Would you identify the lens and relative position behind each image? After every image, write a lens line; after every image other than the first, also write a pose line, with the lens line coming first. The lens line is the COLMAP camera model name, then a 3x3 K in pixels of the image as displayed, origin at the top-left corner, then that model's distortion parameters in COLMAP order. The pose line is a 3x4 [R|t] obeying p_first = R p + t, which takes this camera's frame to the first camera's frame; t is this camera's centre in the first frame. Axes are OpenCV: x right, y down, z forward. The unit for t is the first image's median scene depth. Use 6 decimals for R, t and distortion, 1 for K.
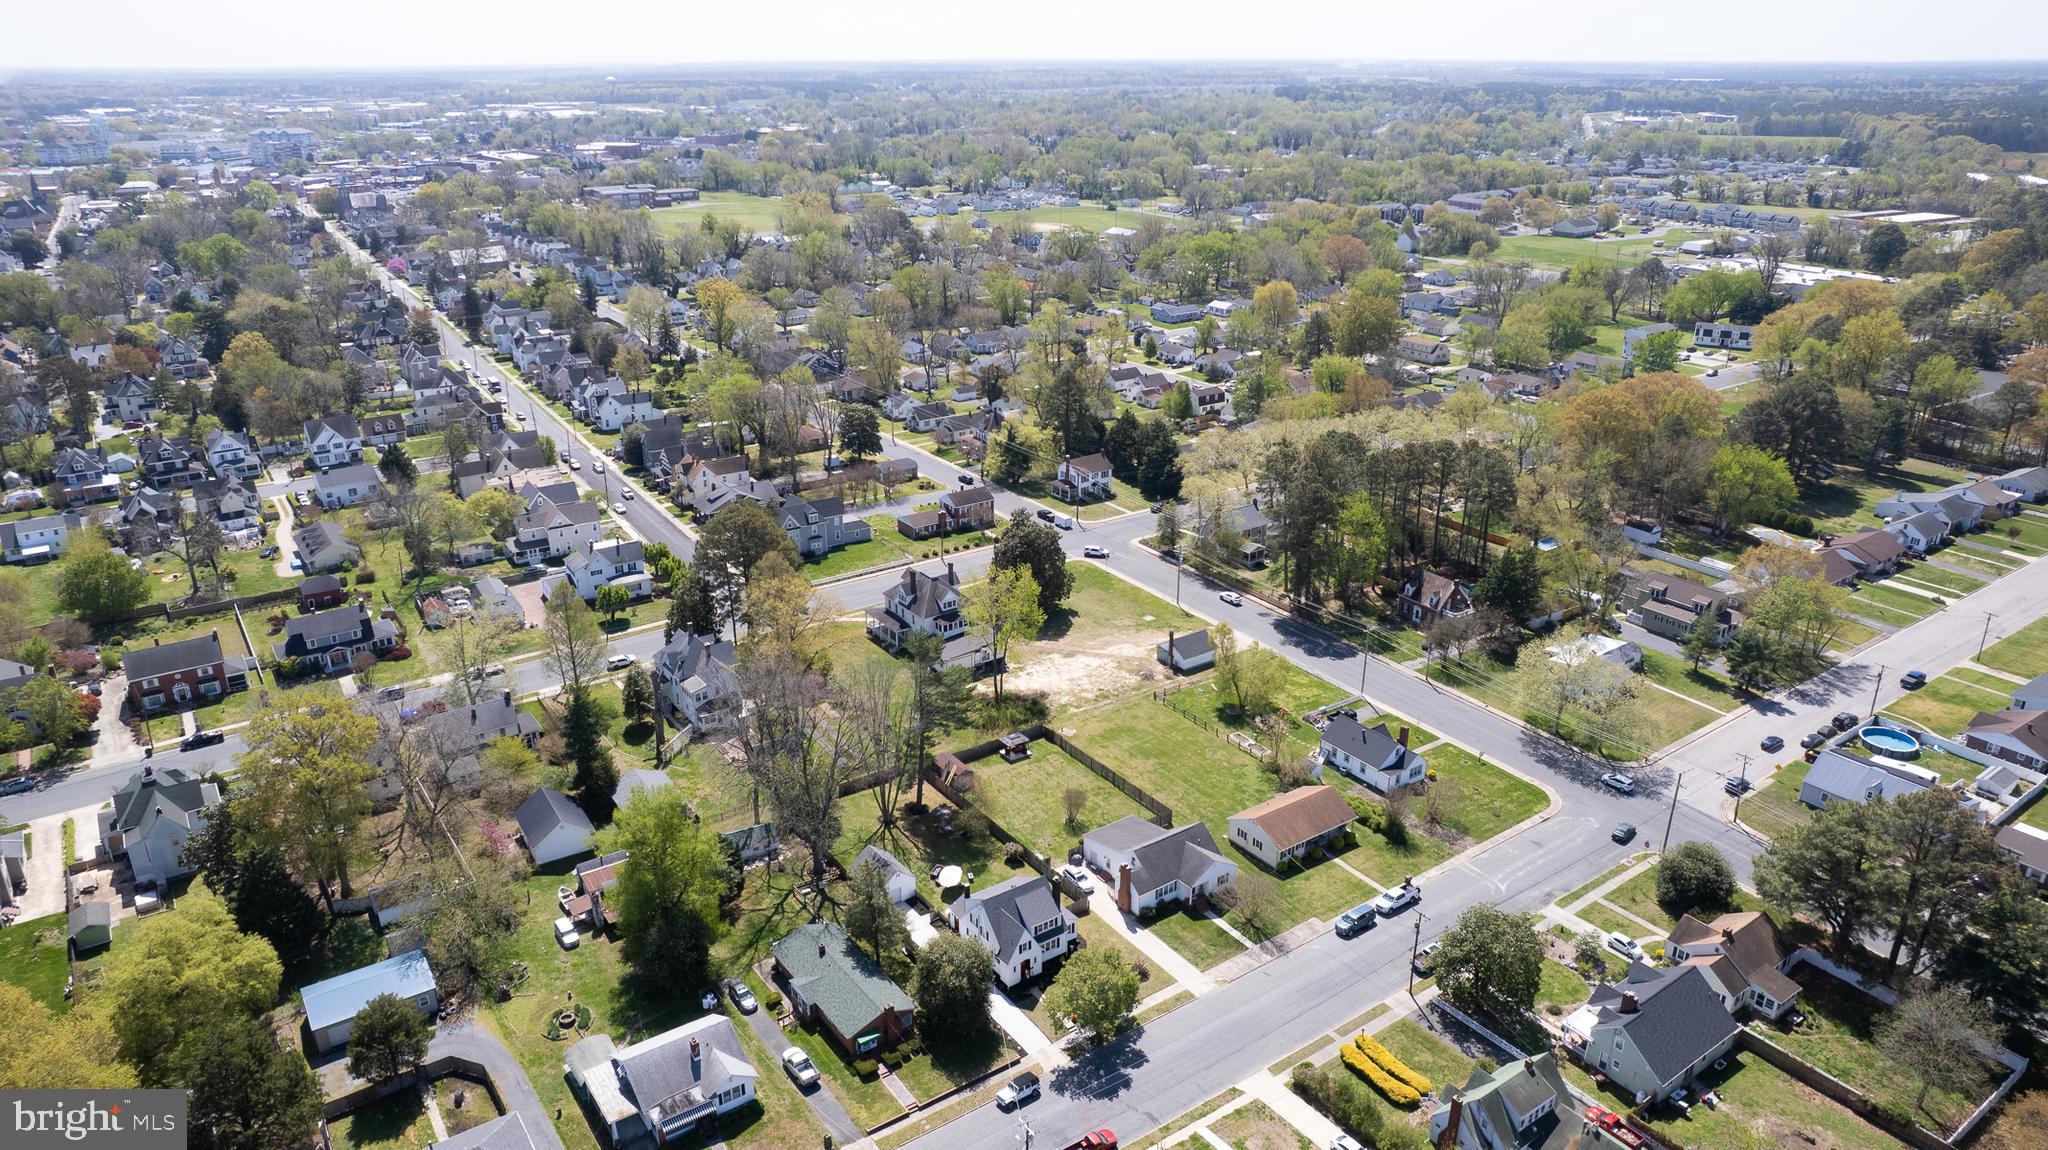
lens RADIAL K [[1330.2, 0, 1016.4], [0, 1330.2, 608.5], [0, 0, 1]] dist [-0.068715, 0.058707]
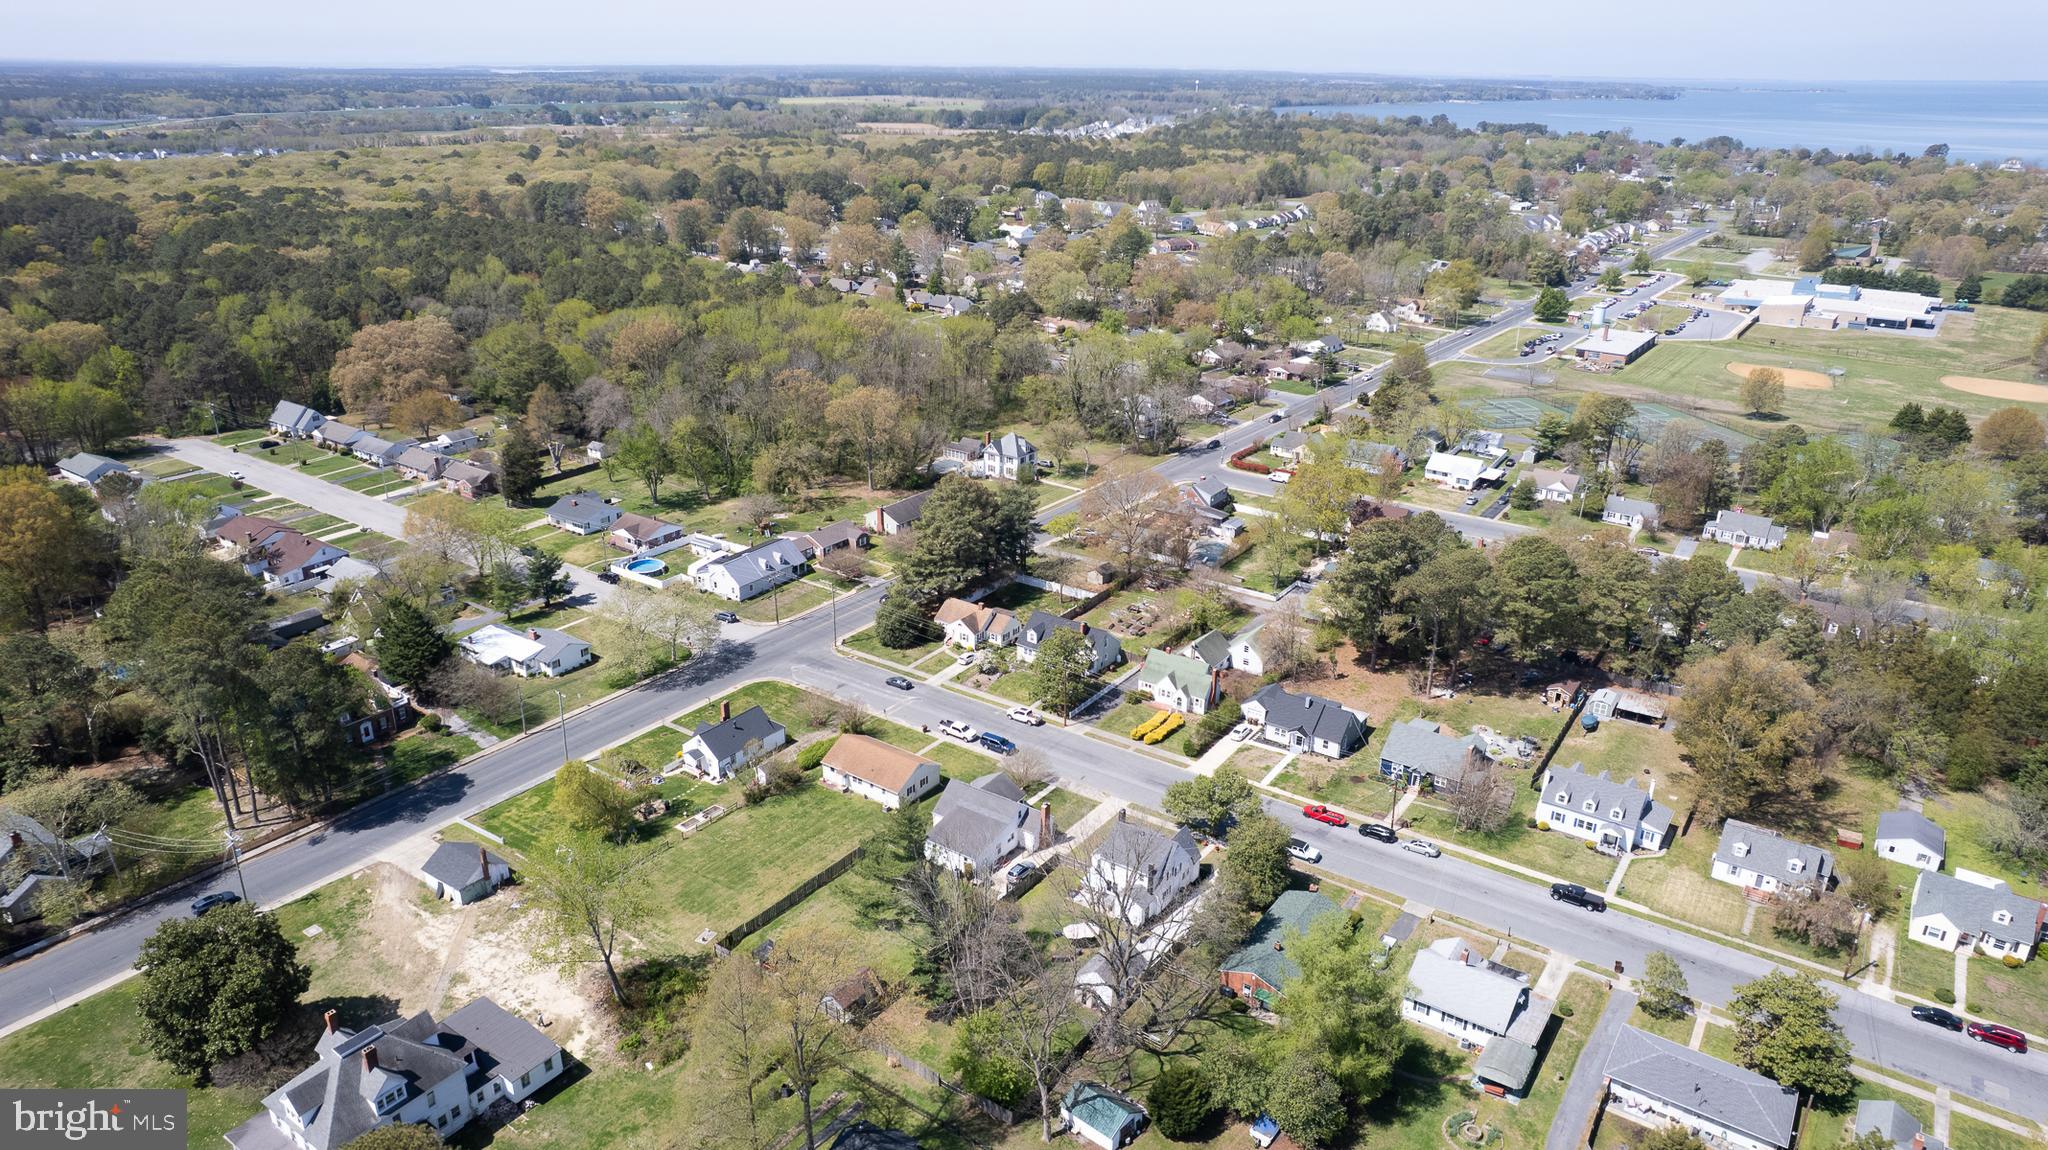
lens RADIAL K [[1308.2, 0, 1017.8], [0, 1308.2, 584.0], [0, 0, 1]] dist [-0.074613, 0.069381]
pose [[-0.339403, -0.353961, 0.871503, -0.594155], [0.358949, 0.807651, 0.467819, -0.352437], [-0.869460, 0.471605, -0.147065, 0.831314]]
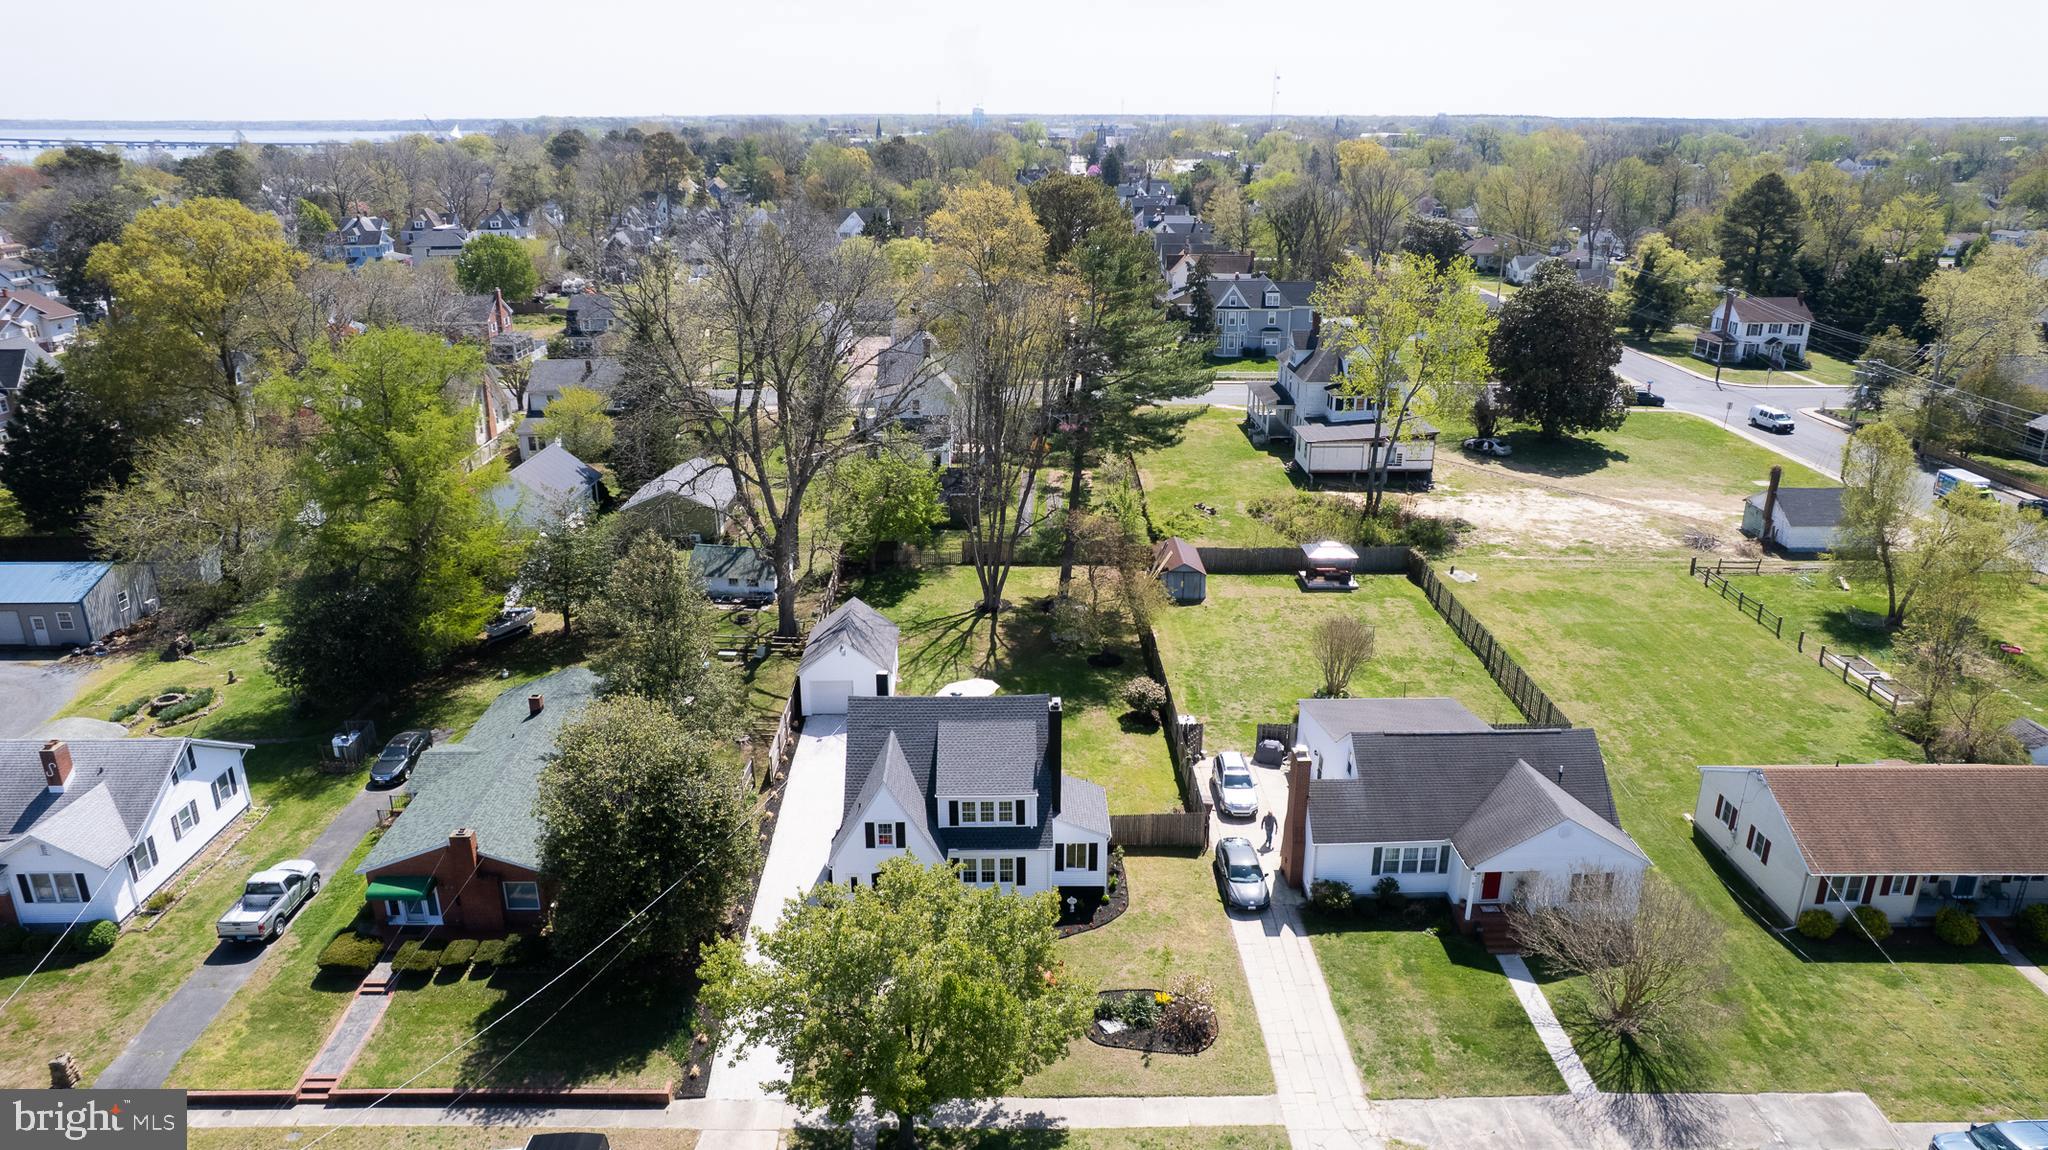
lens RADIAL K [[1308.2, 0, 1017.8], [0, 1308.2, 584.0], [0, 0, 1]] dist [-0.074613, 0.069381]
pose [[0.828528, 0.193058, -0.525614, 0.151333], [-0.219520, 0.975531, 0.012283, 0.122199], [0.515124, 0.105206, 0.850635, 0.491007]]
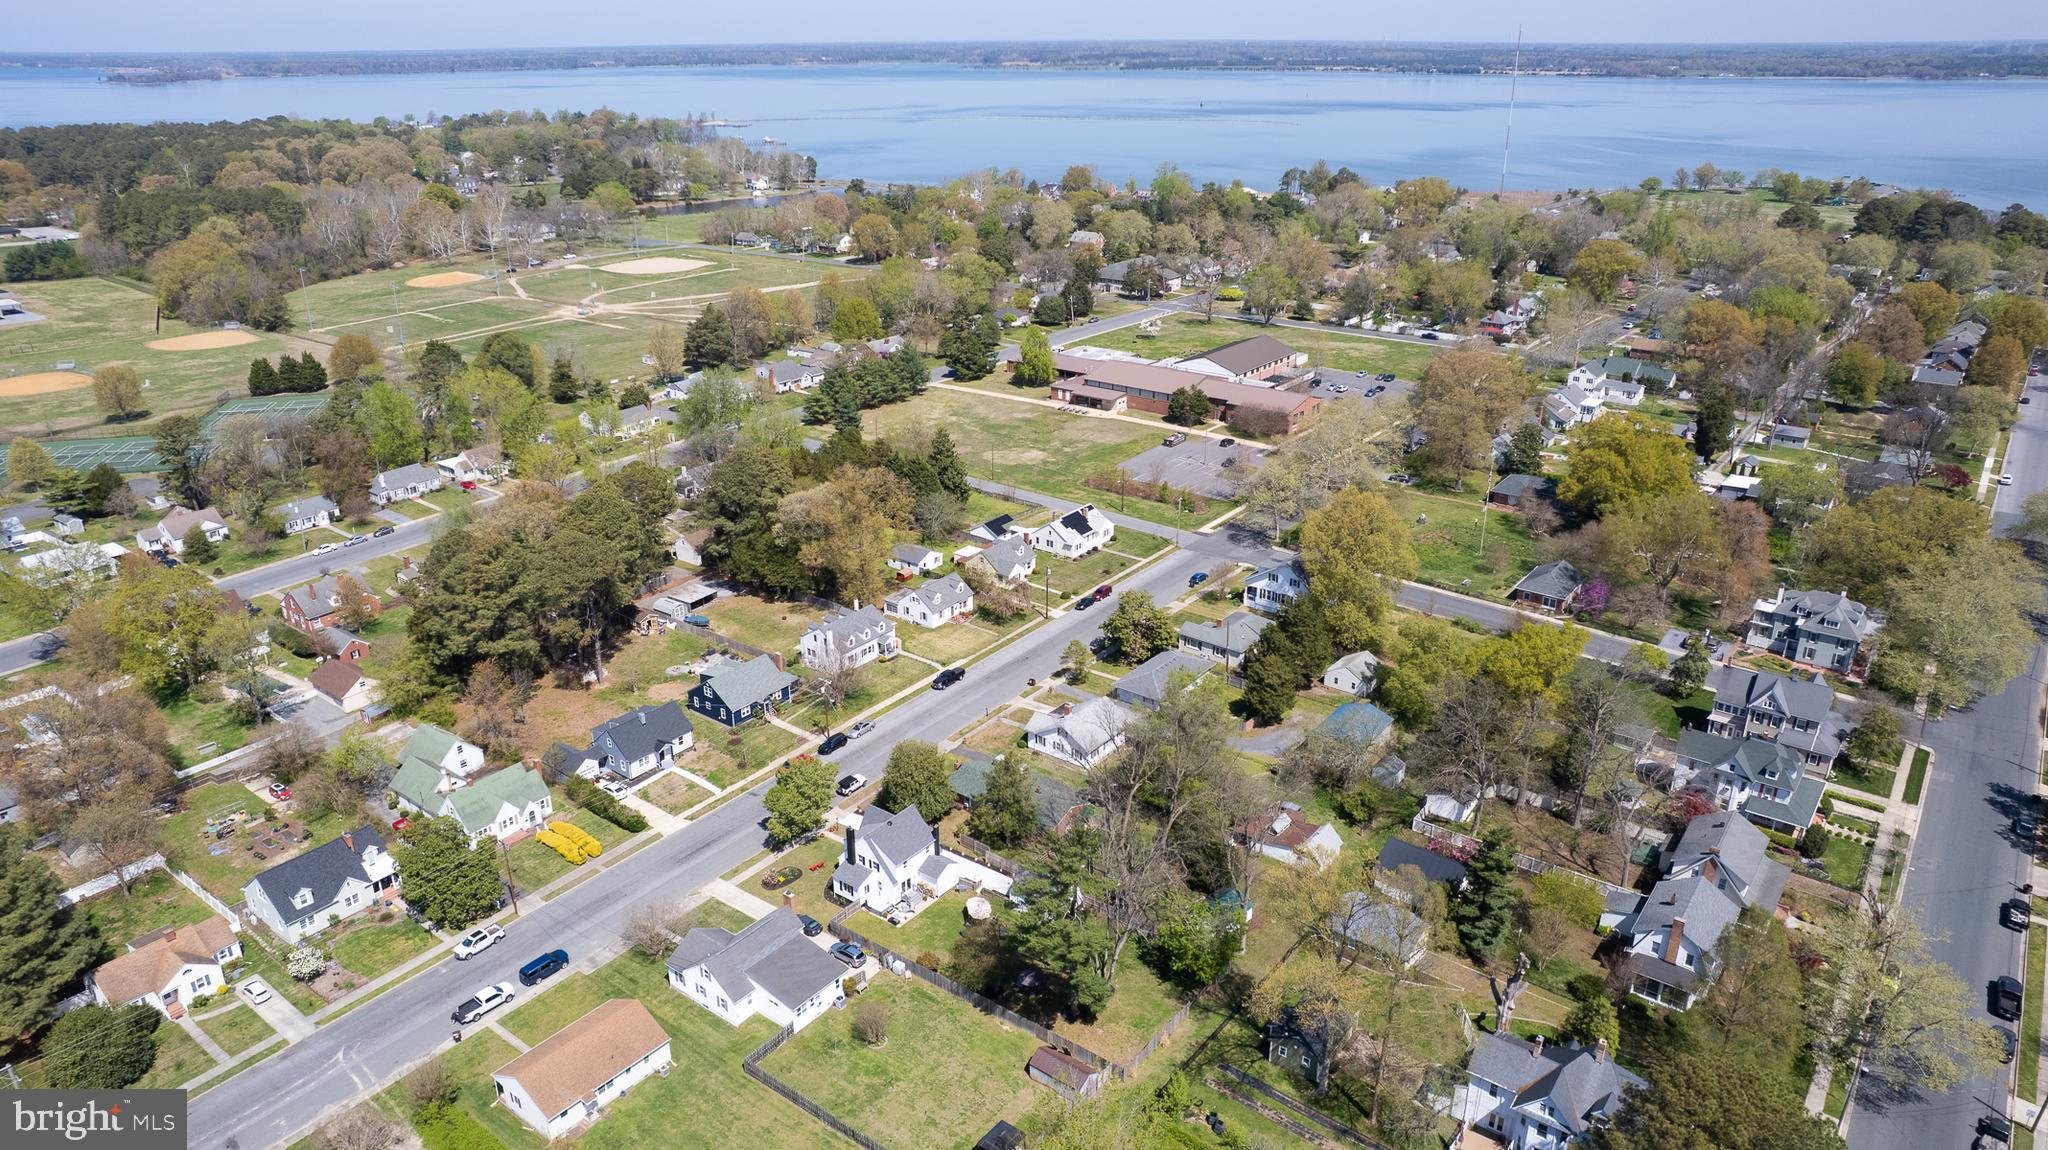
lens RADIAL K [[1343.0, 0, 1016.7], [0, 1343.0, 585.3], [0, 0, 1]] dist [-0.069108, 0.060735]
pose [[-0.954536, 0.121739, -0.272106, 0.121611], [-0.108500, 0.708313, 0.697510, -0.490888], [0.277650, 0.695322, -0.662901, 1.160262]]
